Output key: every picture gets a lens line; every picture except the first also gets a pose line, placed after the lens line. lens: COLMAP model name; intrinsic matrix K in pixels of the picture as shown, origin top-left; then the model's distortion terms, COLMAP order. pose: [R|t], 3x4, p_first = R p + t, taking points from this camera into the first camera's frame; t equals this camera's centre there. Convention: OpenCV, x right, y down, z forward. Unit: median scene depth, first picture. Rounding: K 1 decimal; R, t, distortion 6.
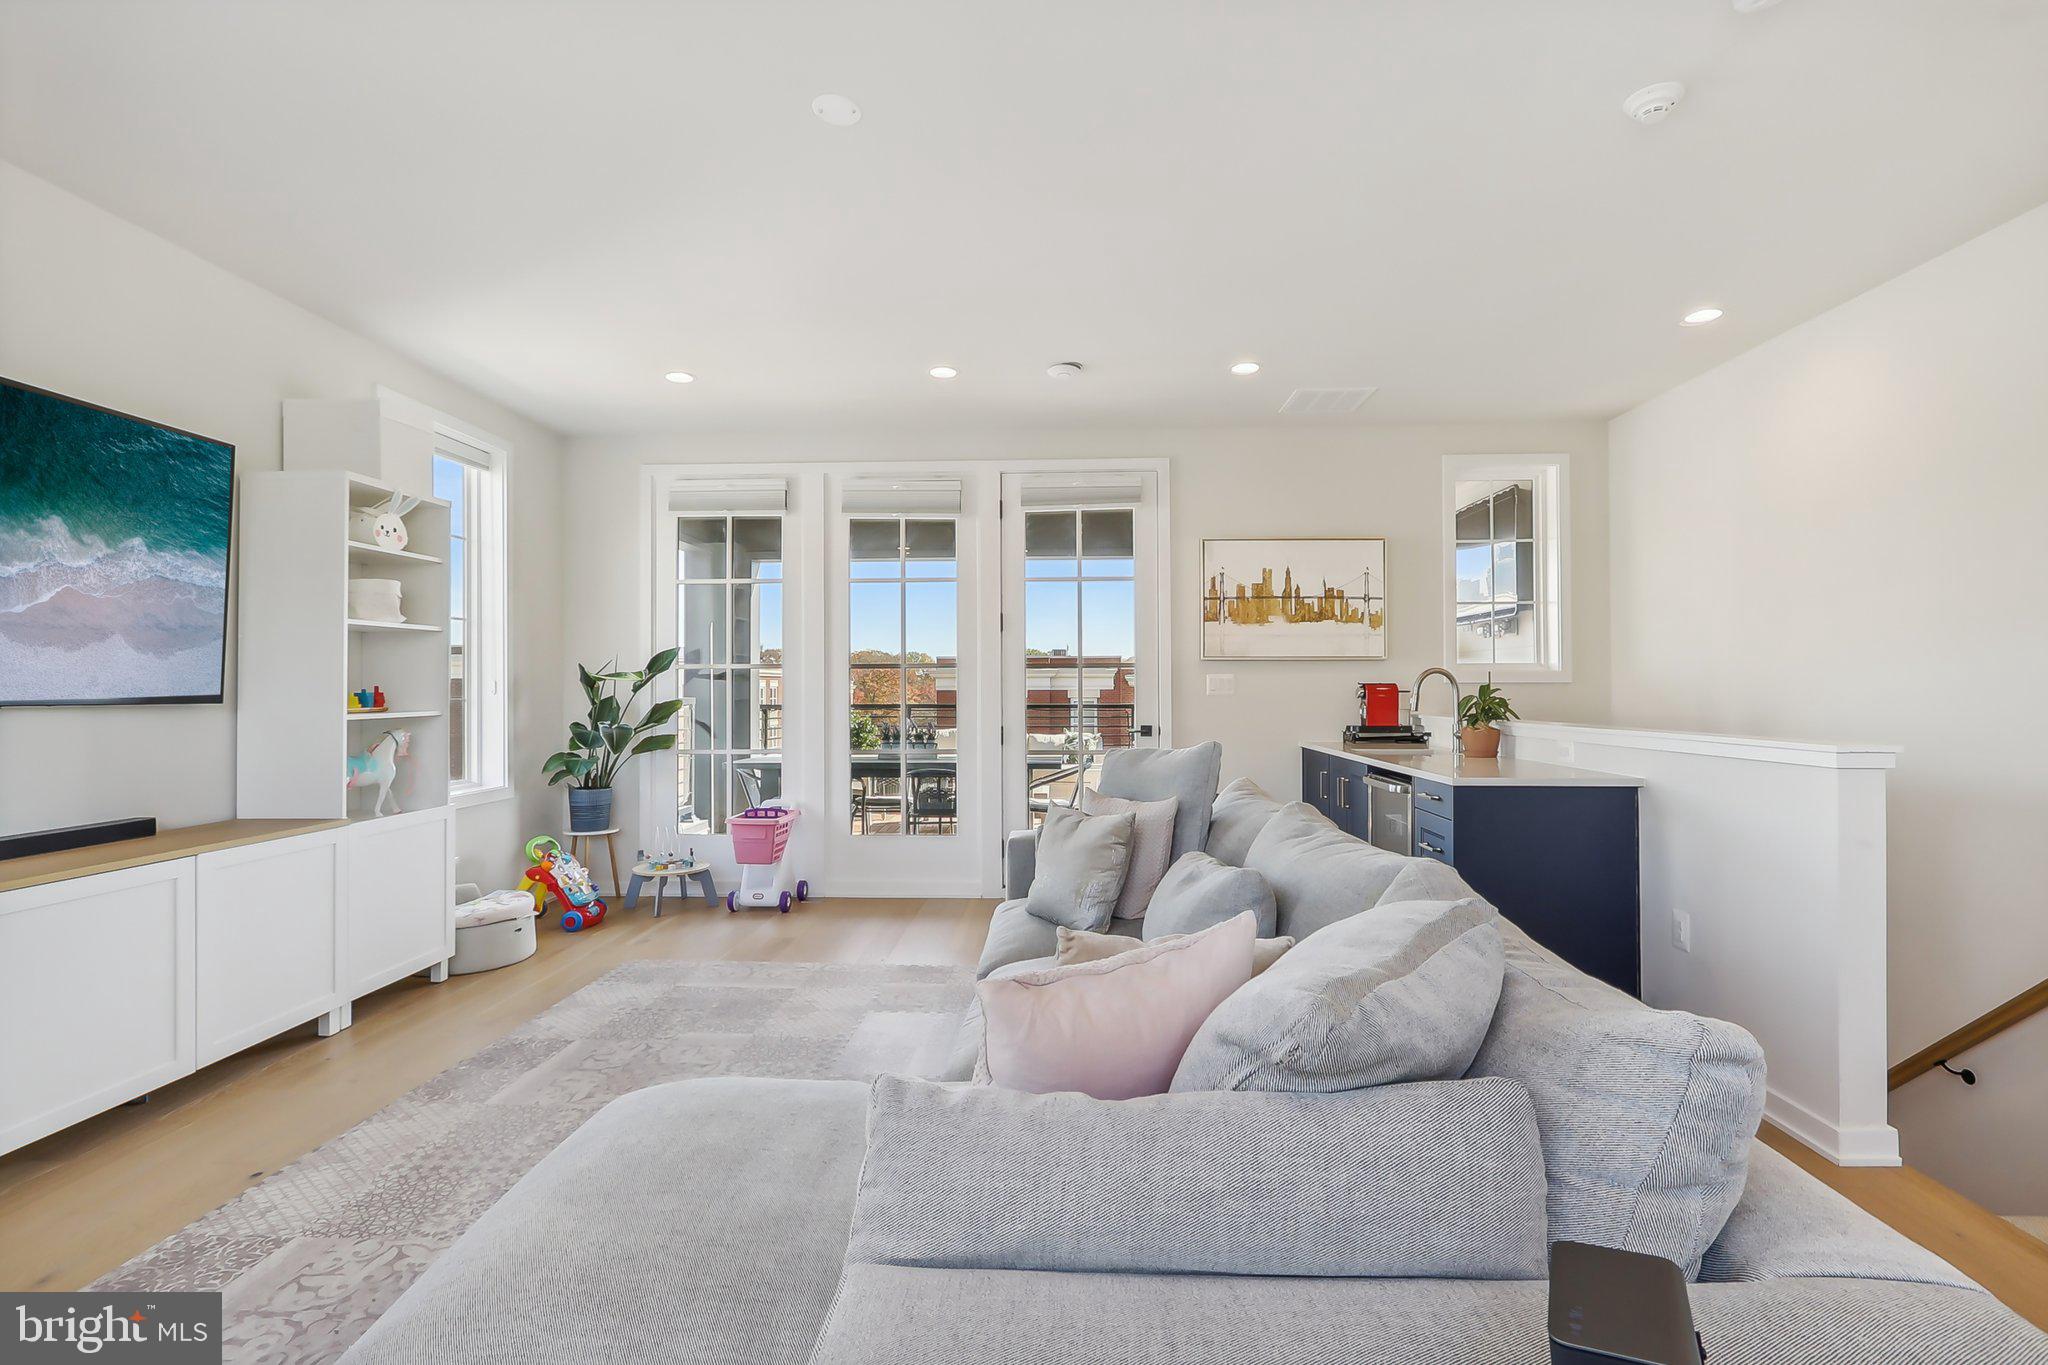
lens RADIAL K [[941.9, 0, 1024.0], [0, 941.9, 682.5], [0, 0, 1]] dist [-0.000149, -0.000092]
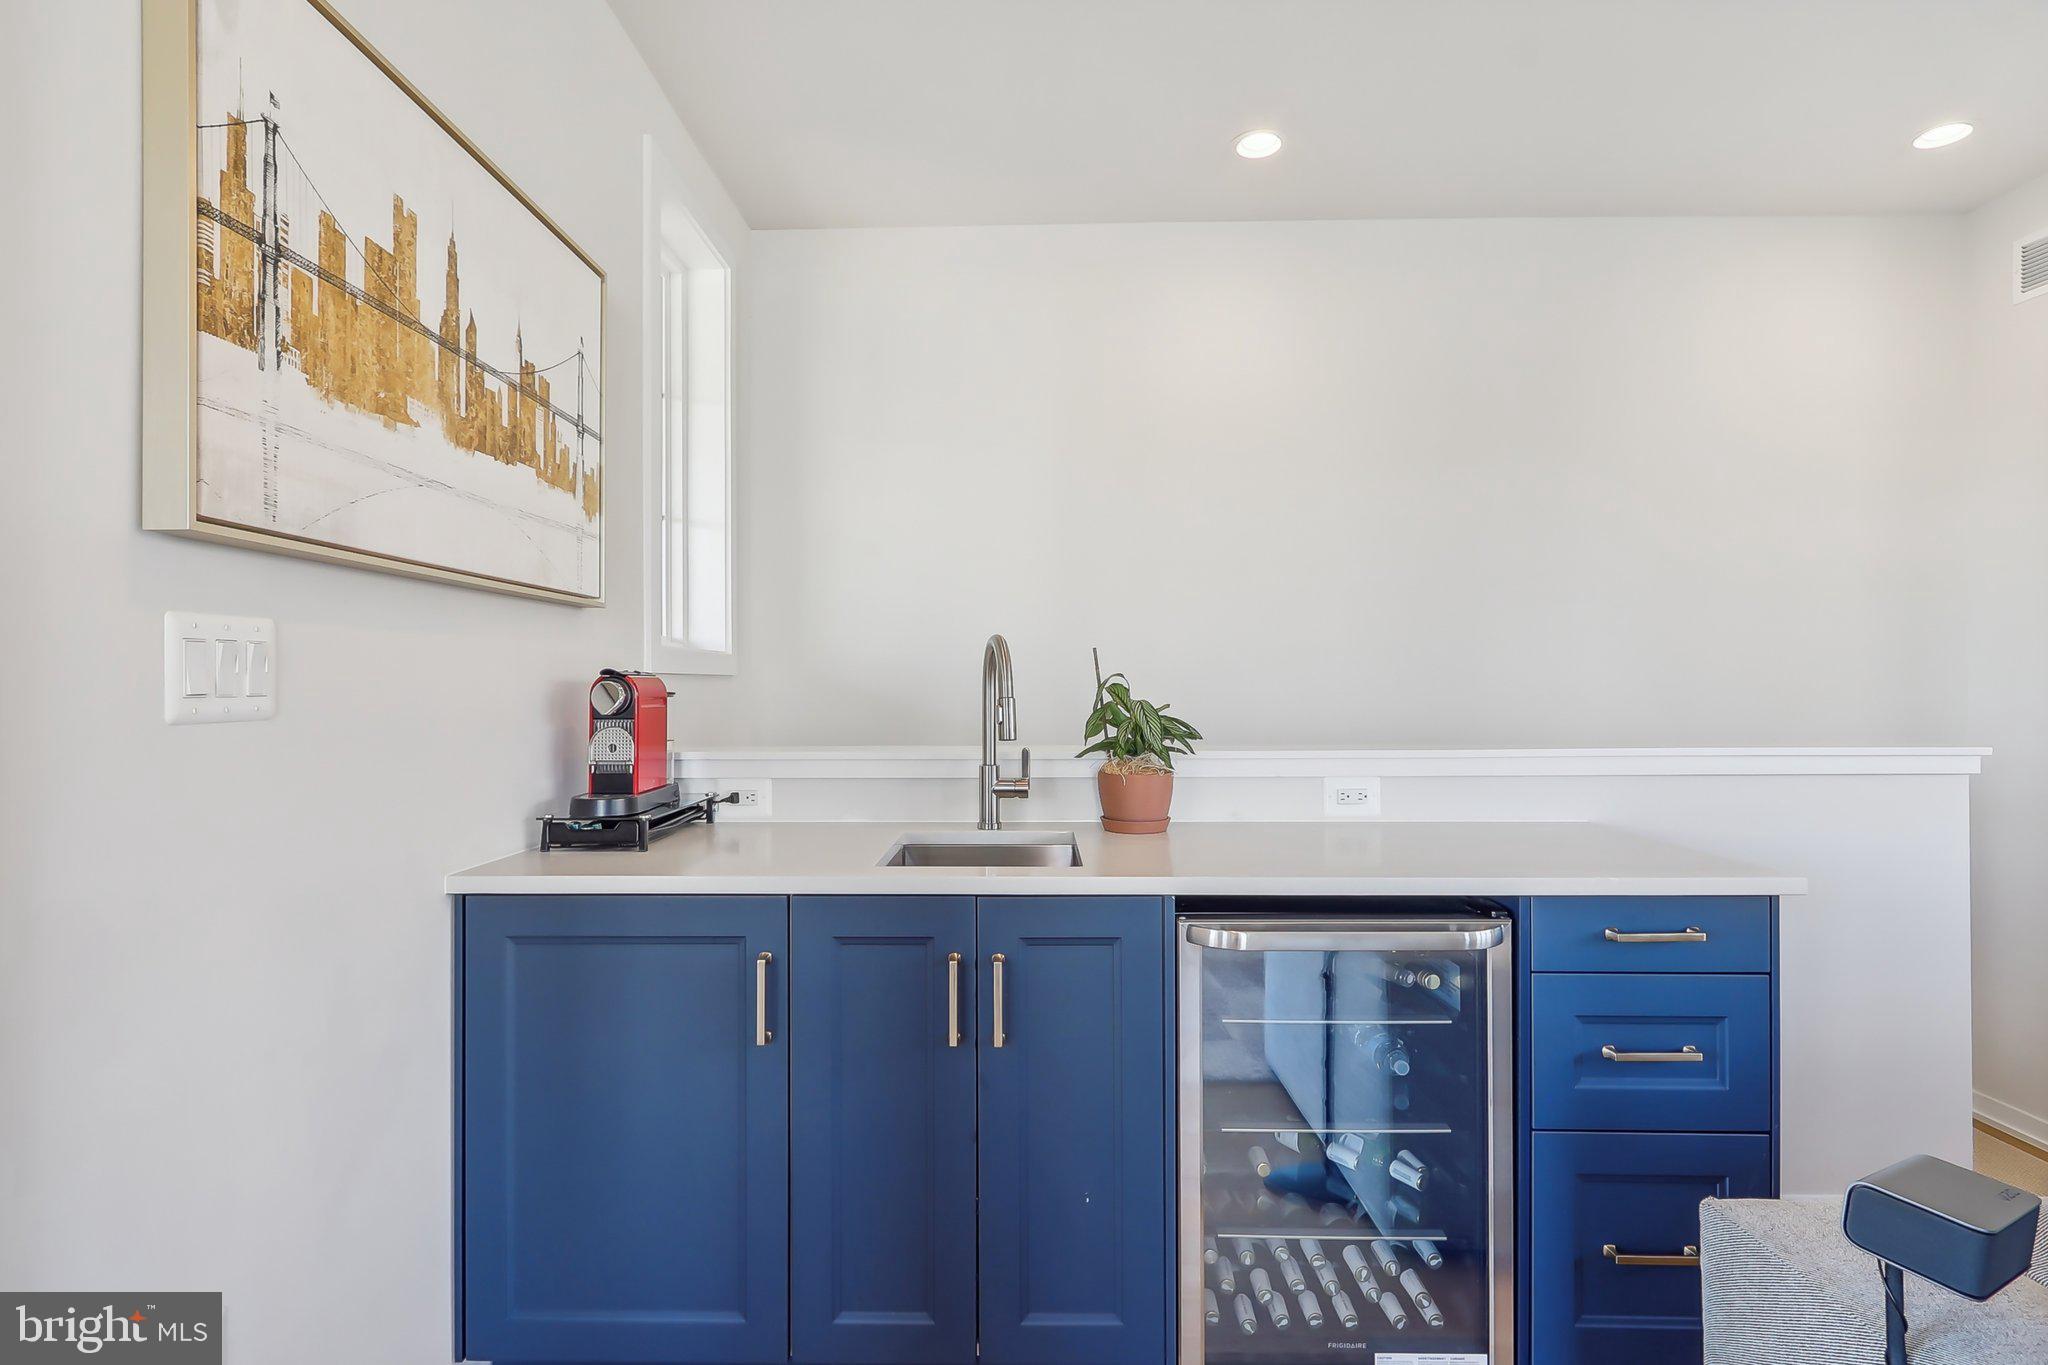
lens RADIAL K [[1026.4, 0, 1024.0], [0, 1026.4, 682.5], [0, 0, 1]] dist [-0.019250, -0.000478]
pose [[-0.061151, 0.007310, 0.998102, -0.017189], [-0.005857, 0.999953, -0.007682, 0.005908], [-0.998111, -0.006316, -0.061106, 0.854692]]
